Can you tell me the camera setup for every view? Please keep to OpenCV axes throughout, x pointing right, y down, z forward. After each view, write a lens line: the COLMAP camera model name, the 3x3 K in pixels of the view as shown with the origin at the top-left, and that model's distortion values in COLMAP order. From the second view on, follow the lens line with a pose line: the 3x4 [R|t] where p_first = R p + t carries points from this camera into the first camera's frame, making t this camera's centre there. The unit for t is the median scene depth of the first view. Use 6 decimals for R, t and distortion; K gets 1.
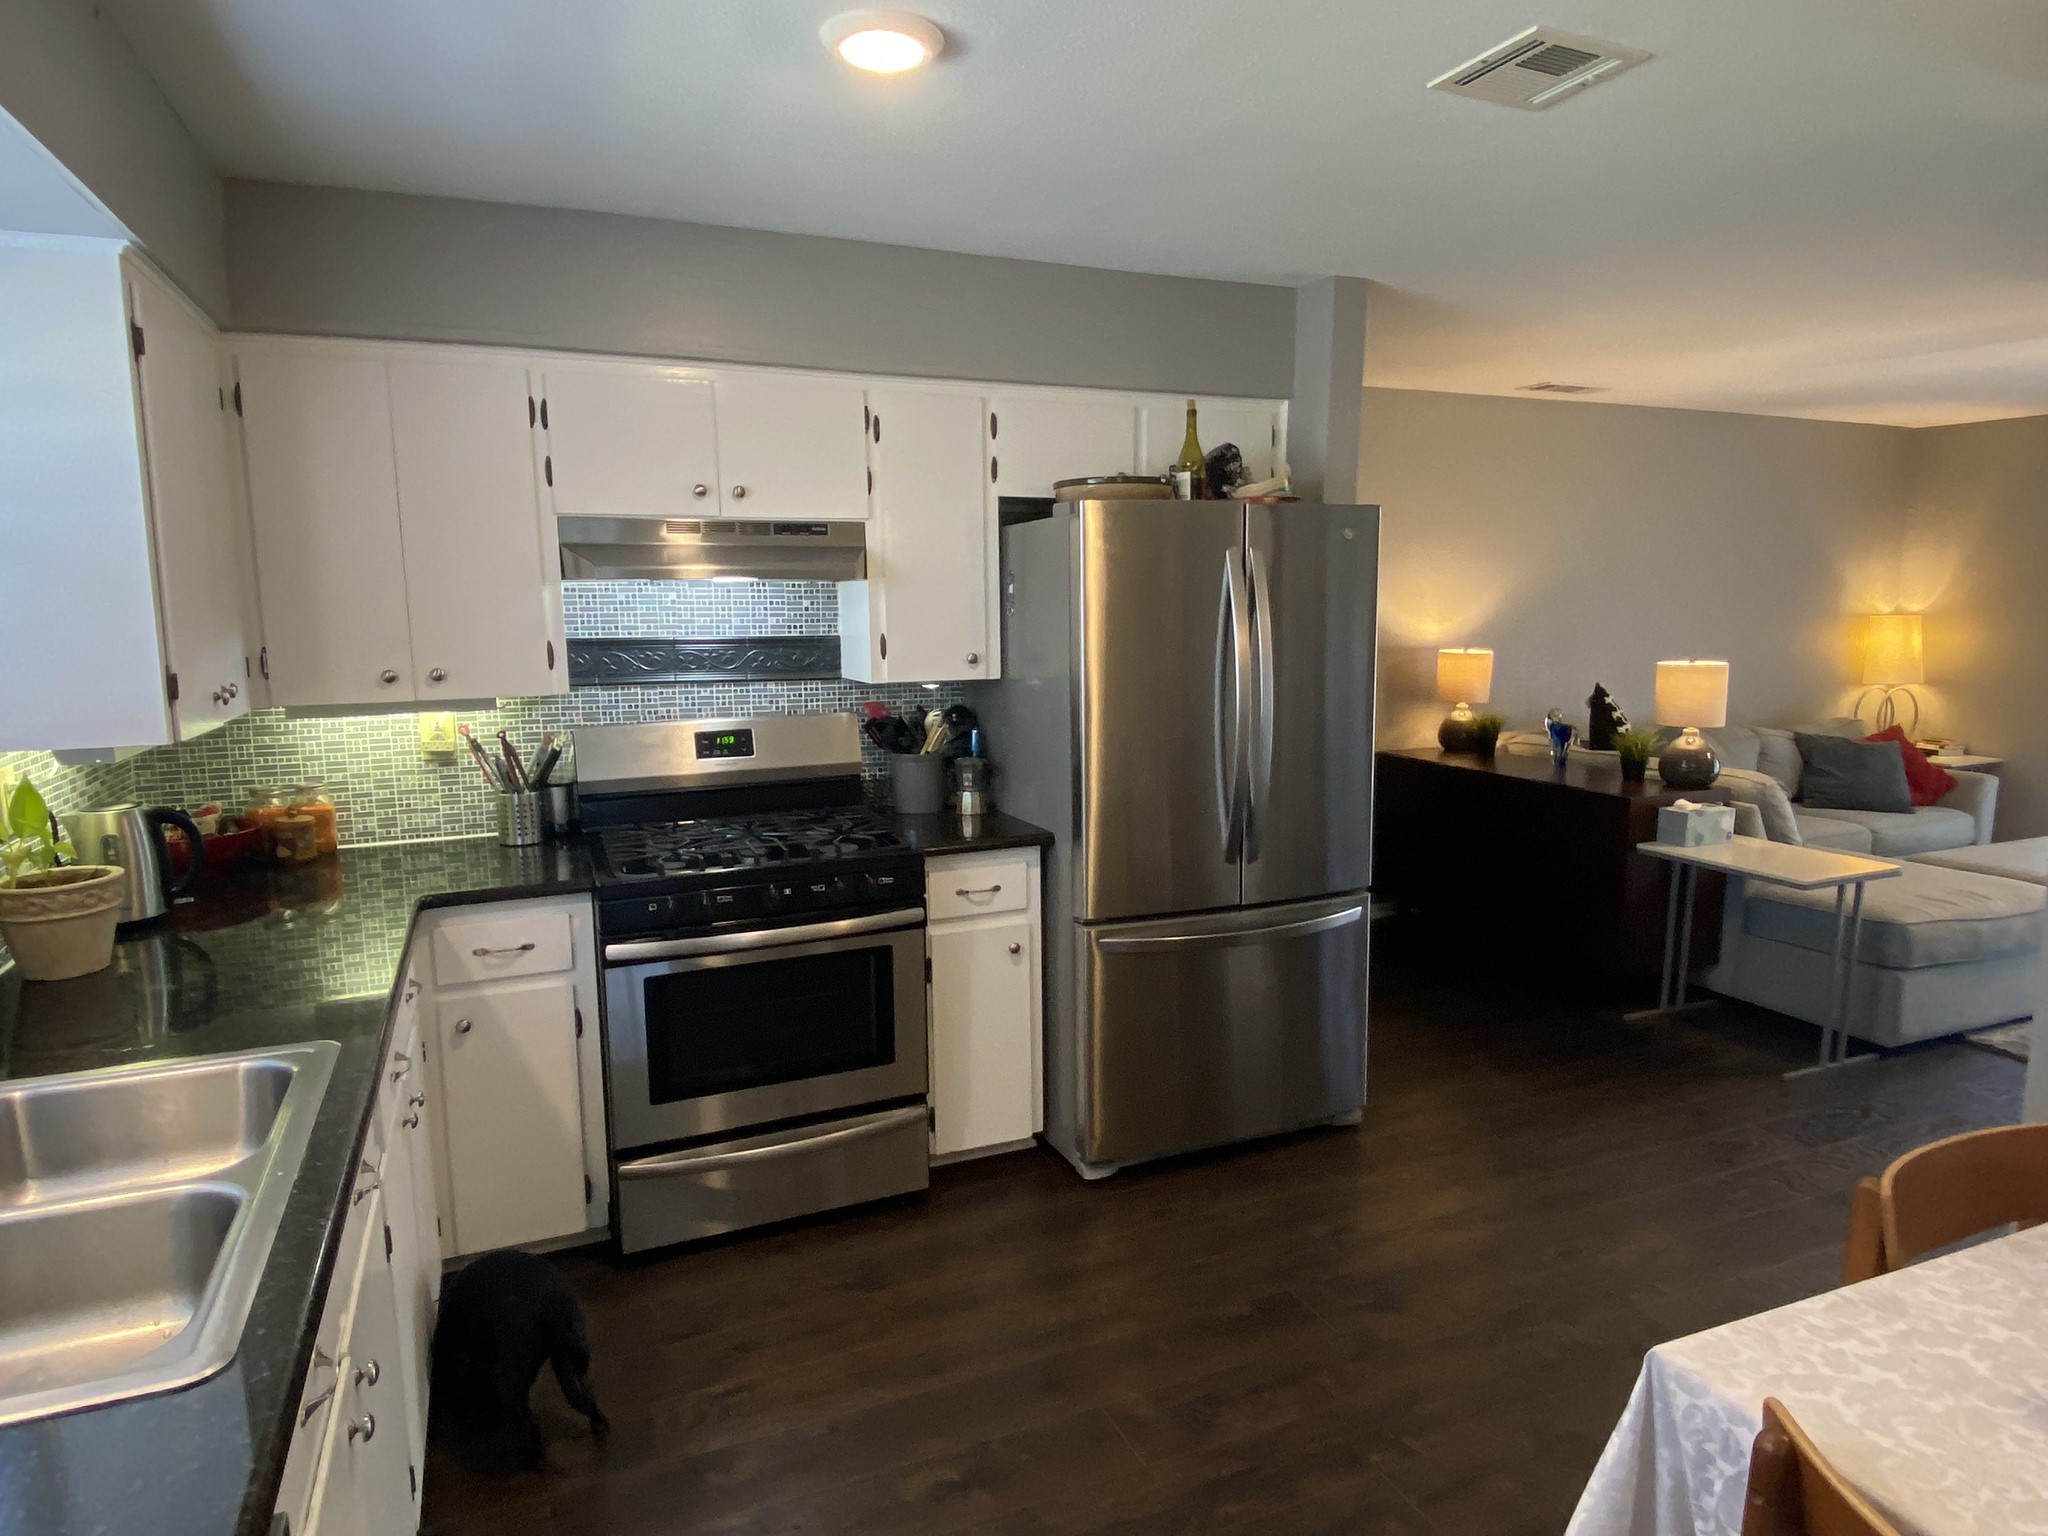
lens RADIAL K [[1212.8, 0, 1024.0], [0, 1212.8, 768.0], [0, 0, 1]] dist [0.079945, -0.092987]
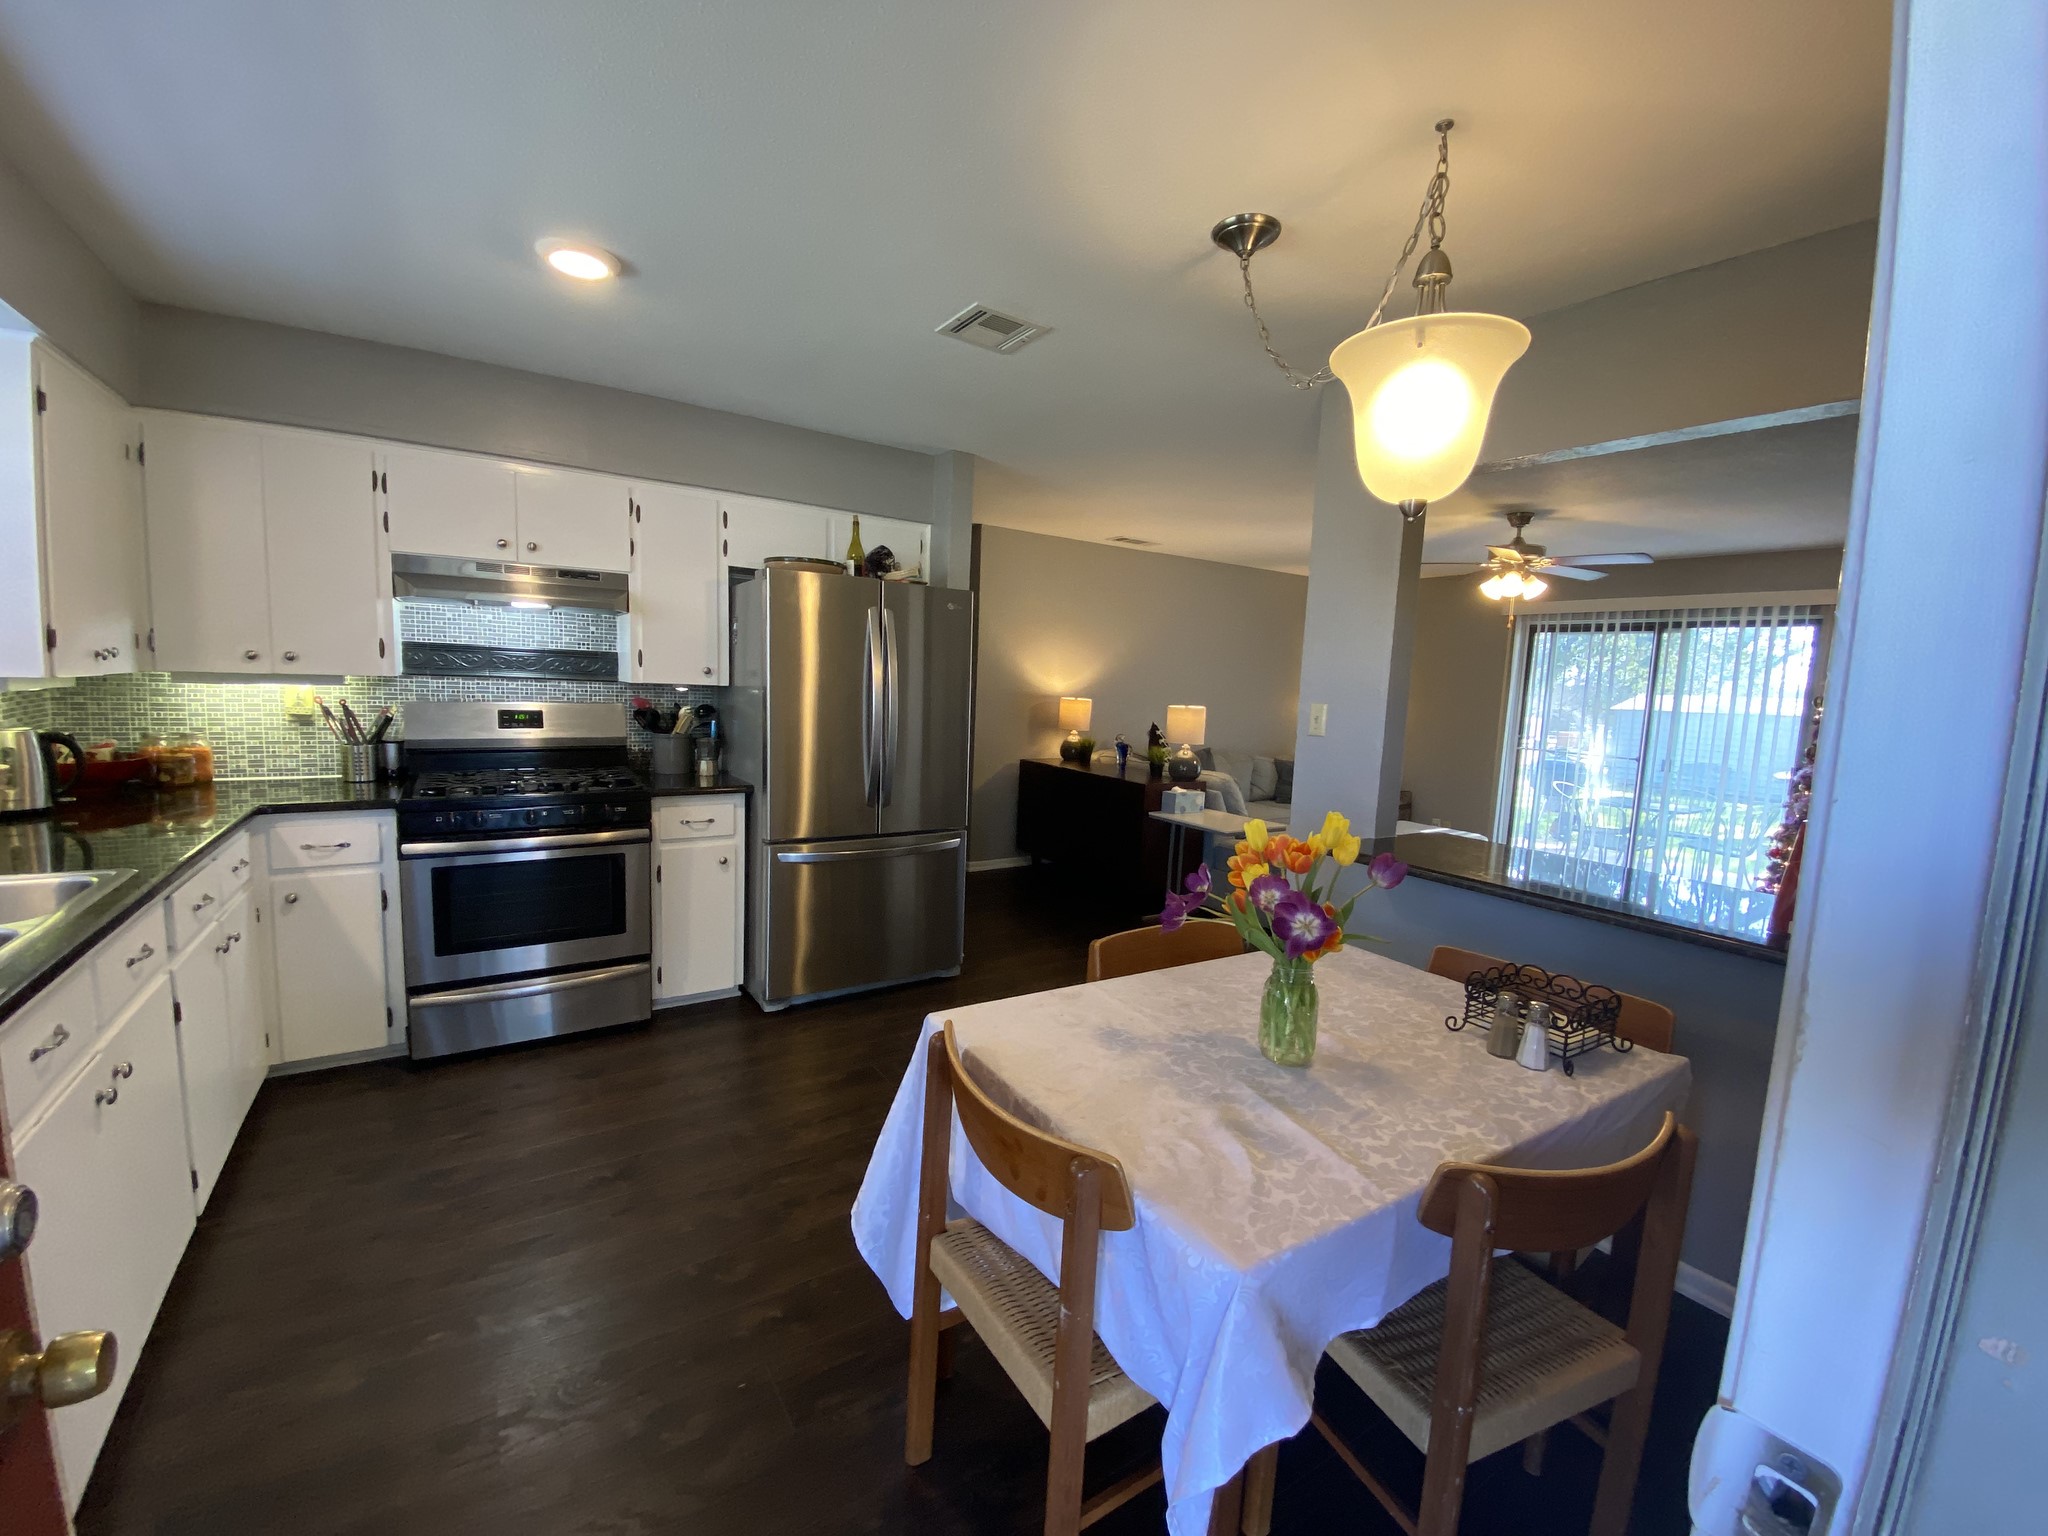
lens RADIAL K [[838.4, 0, 1026.0], [0, 838.4, 767.4], [0, 0, 1]] dist [0.027878, -0.023805]
pose [[0.982992, 0.031590, 0.180912, 0.168770], [-0.025686, 0.999061, -0.034888, 0.058552], [-0.181844, 0.029647, 0.982880, -0.103841]]
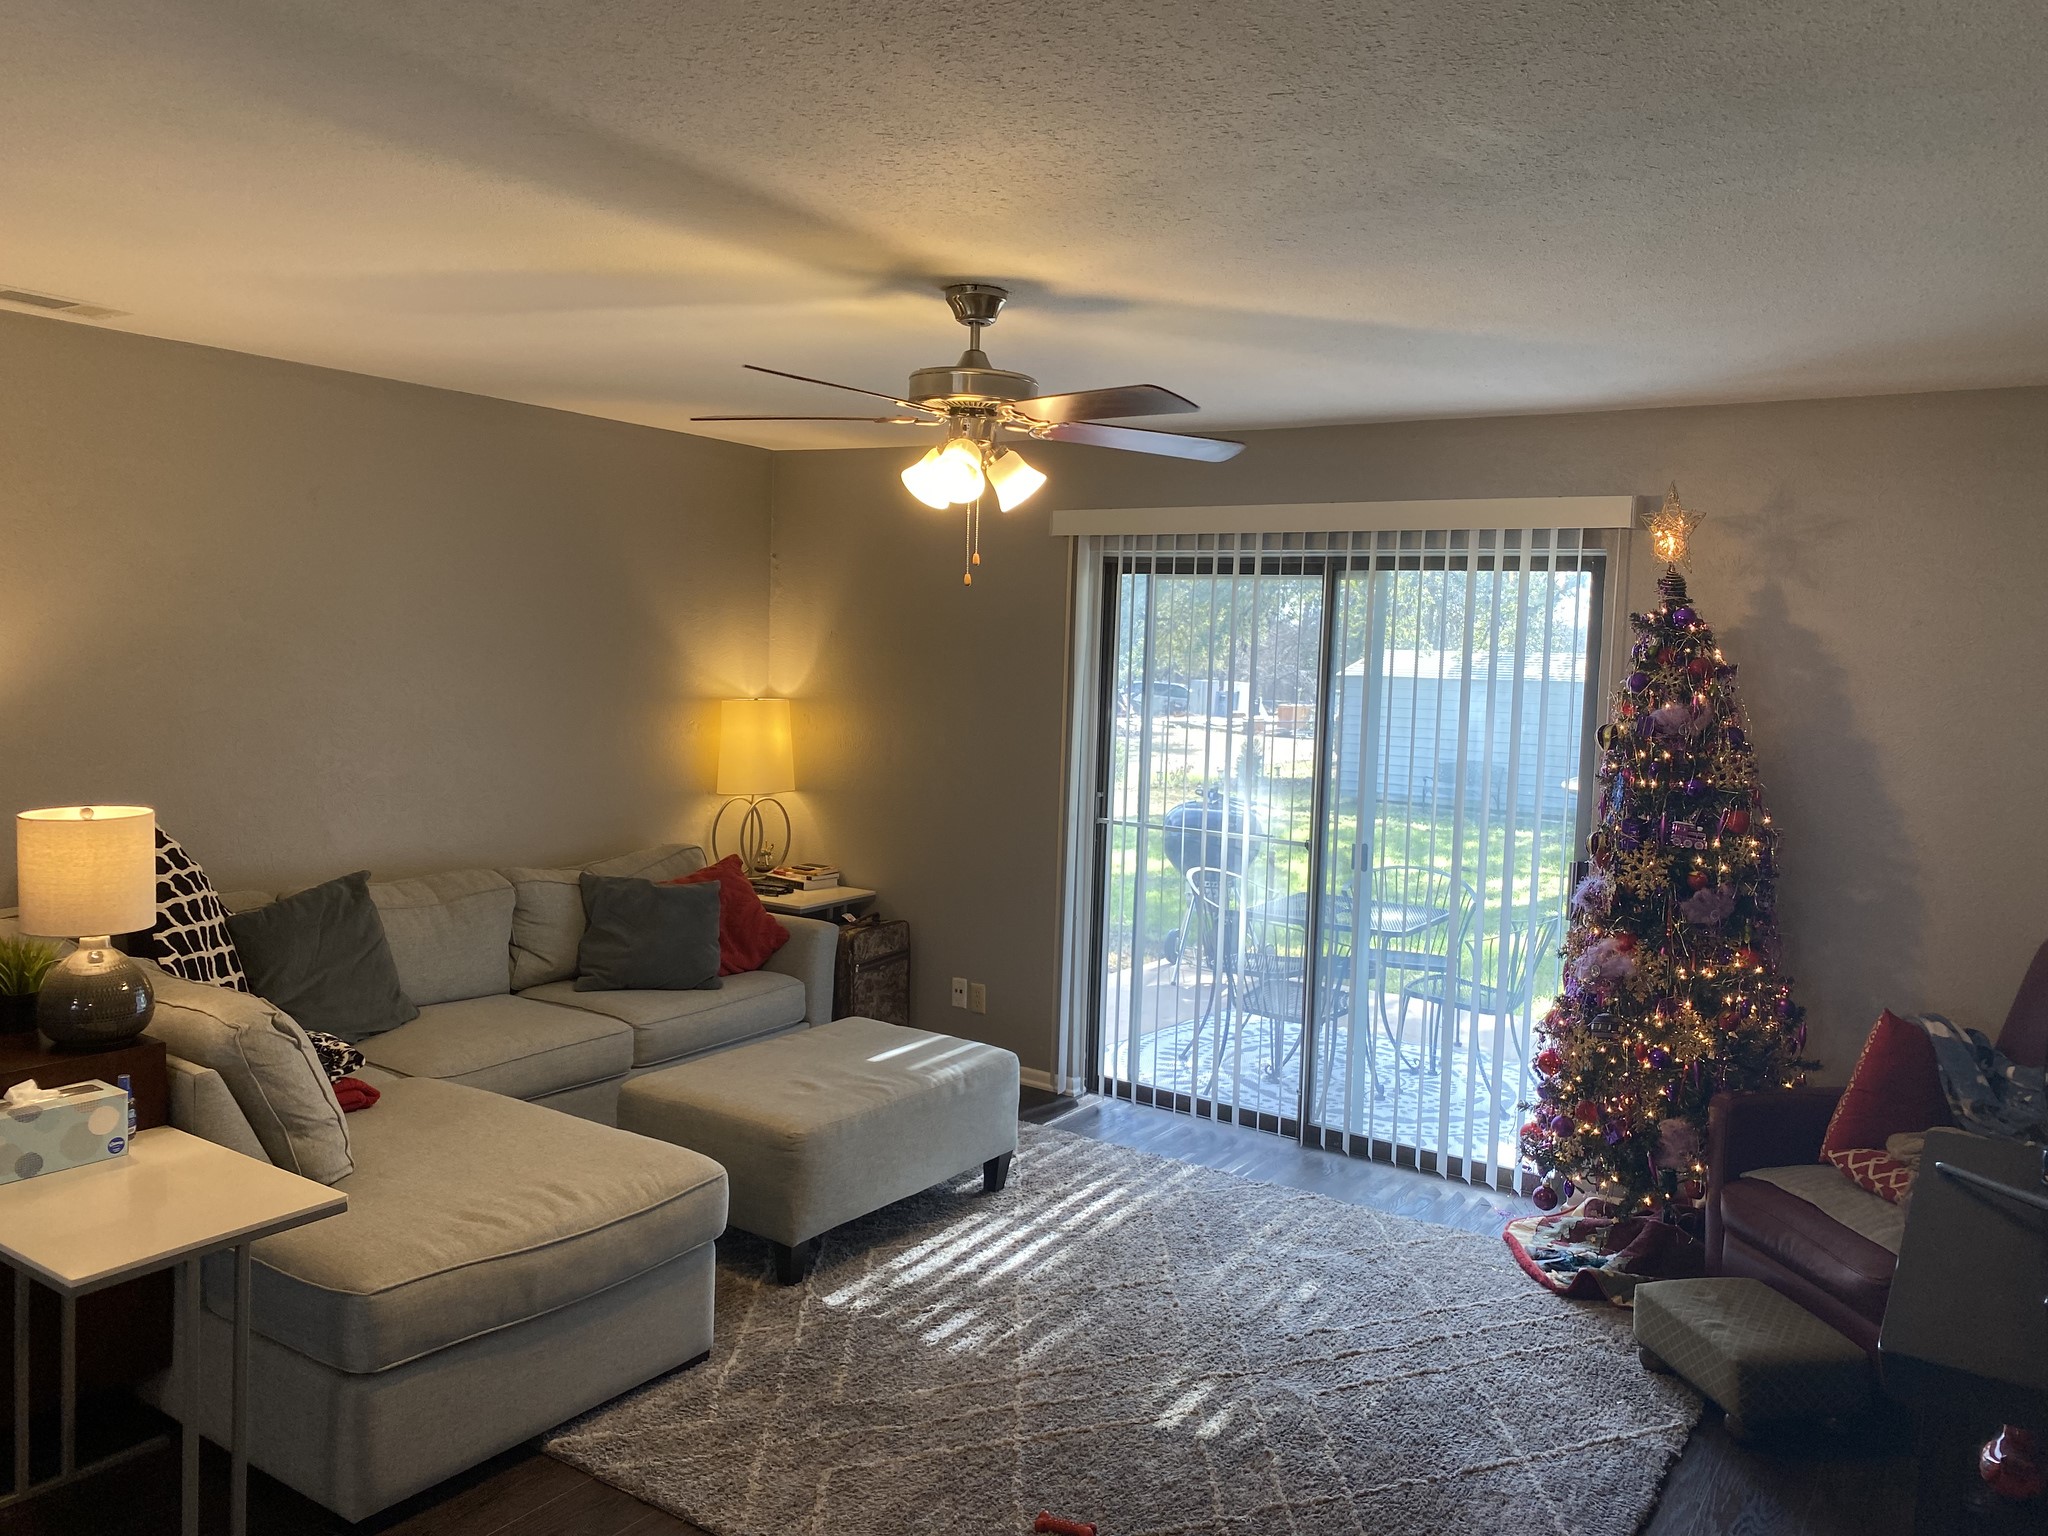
lens RADIAL K [[1542.7, 0, 1019.1], [0, 1542.7, 772.2], [0, 0, 1]] dist [0.024297, -0.001680]
pose [[0.836368, -0.011465, 0.548048, 0.687648], [0.038317, 0.998558, -0.037587, -0.083487], [-0.546827, 0.052436, 0.835602, 0.289374]]
